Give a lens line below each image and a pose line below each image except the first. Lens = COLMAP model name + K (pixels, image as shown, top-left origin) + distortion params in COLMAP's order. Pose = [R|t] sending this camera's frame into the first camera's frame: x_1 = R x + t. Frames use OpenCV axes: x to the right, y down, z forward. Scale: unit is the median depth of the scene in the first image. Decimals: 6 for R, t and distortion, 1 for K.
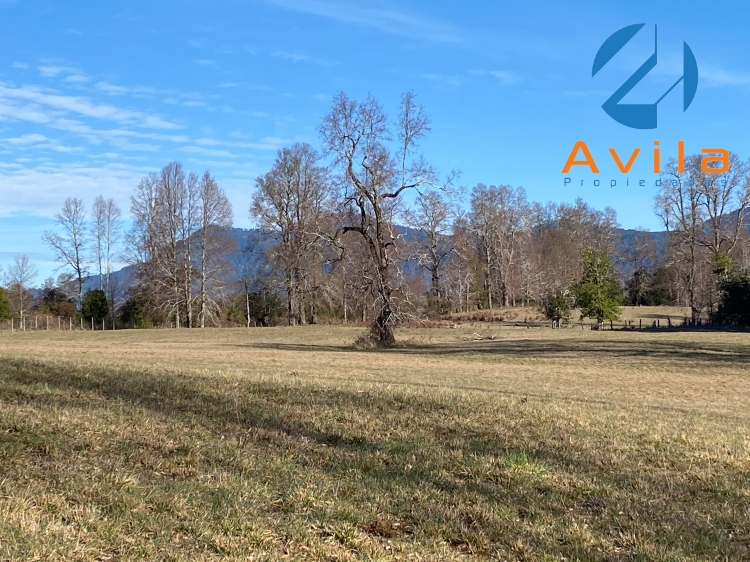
lens RADIAL K [[1396.2, 0, 374.2], [0, 1396.2, 282.9], [0, 0, 1]] dist [0.208687, 0.000000]
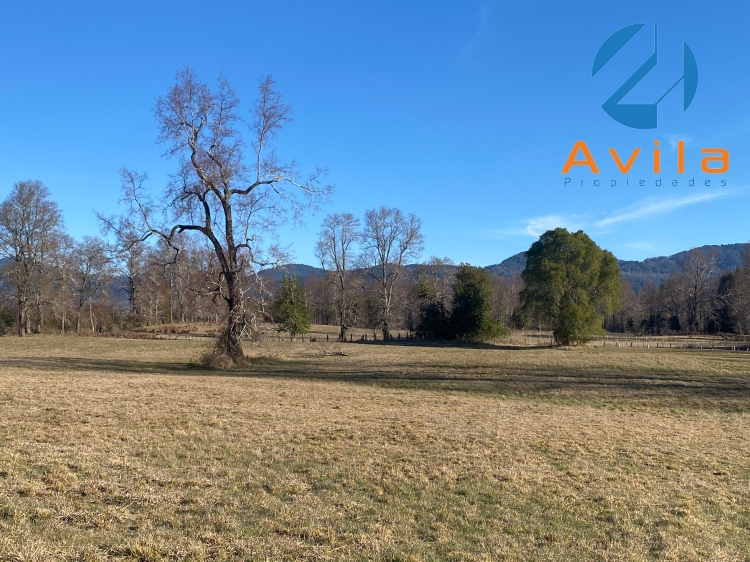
lens RADIAL K [[870.6, 0, 375.4], [0, 870.6, 278.5], [0, 0, 1]] dist [0.023043, 0.000000]
pose [[0.930531, 0.039680, 0.364057, -0.058016], [-0.026811, 0.998826, -0.040337, 0.006531], [-0.365231, 0.027774, 0.930503, 0.249250]]
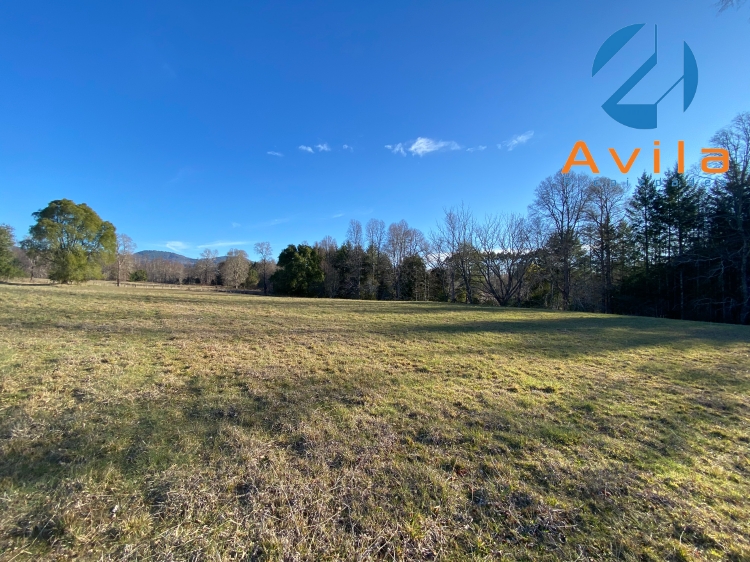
lens RADIAL K [[301.4, 0, 363.0], [0, 301.4, 280.2], [0, 0, 1]] dist [0.012525, -0.017259]
pose [[0.394558, 0.063039, 0.916706, 0.119898], [-0.063566, 0.997126, -0.041209, 0.014683], [-0.916670, -0.042012, 0.397431, 0.375006]]
